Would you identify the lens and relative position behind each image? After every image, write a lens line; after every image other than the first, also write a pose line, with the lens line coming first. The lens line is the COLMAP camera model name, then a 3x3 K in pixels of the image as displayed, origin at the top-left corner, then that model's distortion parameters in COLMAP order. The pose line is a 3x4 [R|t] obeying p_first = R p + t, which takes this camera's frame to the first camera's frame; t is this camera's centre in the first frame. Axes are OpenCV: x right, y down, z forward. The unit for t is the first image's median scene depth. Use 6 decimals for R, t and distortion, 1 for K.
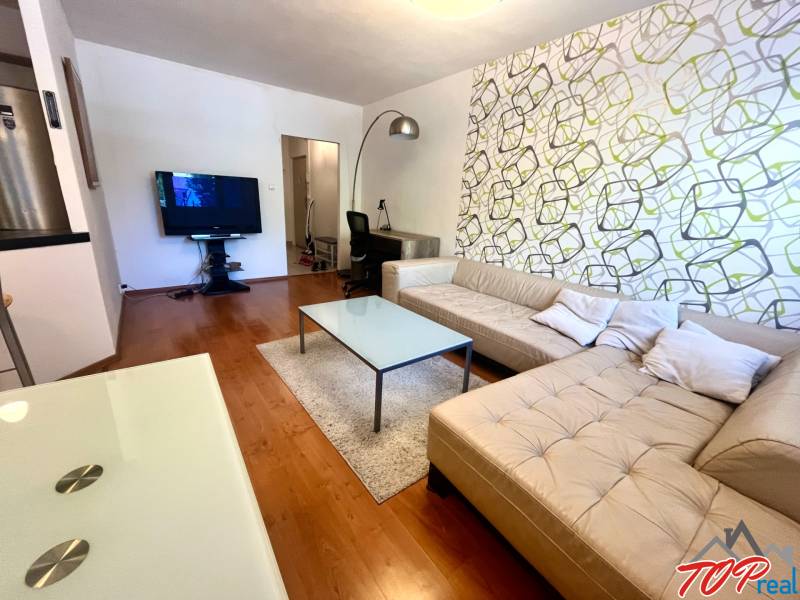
lens RADIAL K [[327.2, 0, 397.2], [0, 327.2, 298.5], [0, 0, 1]] dist [-0.000066, -0.000238]
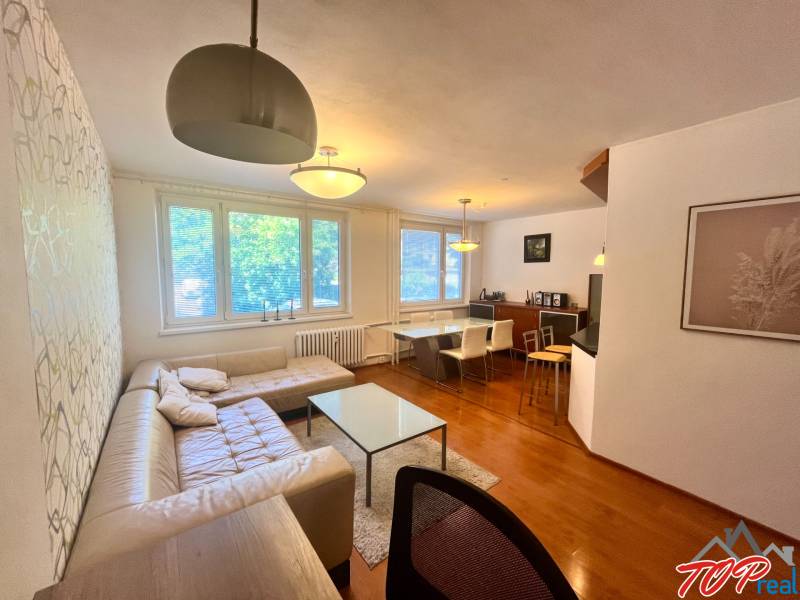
lens RADIAL K [[327.2, 0, 397.2], [0, 327.2, 298.5], [0, 0, 1]] dist [-0.000066, -0.000238]
pose [[-0.998385, -0.056042, 0.009329, -0.097930], [-0.048570, 0.927119, 0.371608, -0.543885], [-0.029474, 0.370554, -0.928343, 1.392667]]
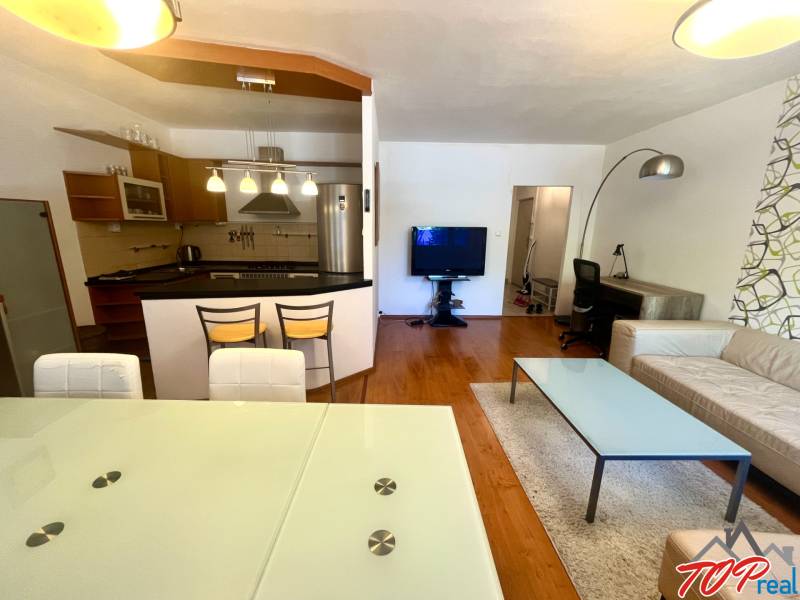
lens RADIAL K [[327.2, 0, 397.2], [0, 327.2, 298.5], [0, 0, 1]] dist [-0.000066, -0.000238]
pose [[0.810645, 0.091086, -0.578410, -0.014008], [-0.142784, 0.988757, -0.044405, -0.047119], [0.567862, 0.118584, 0.814537, -0.060546]]
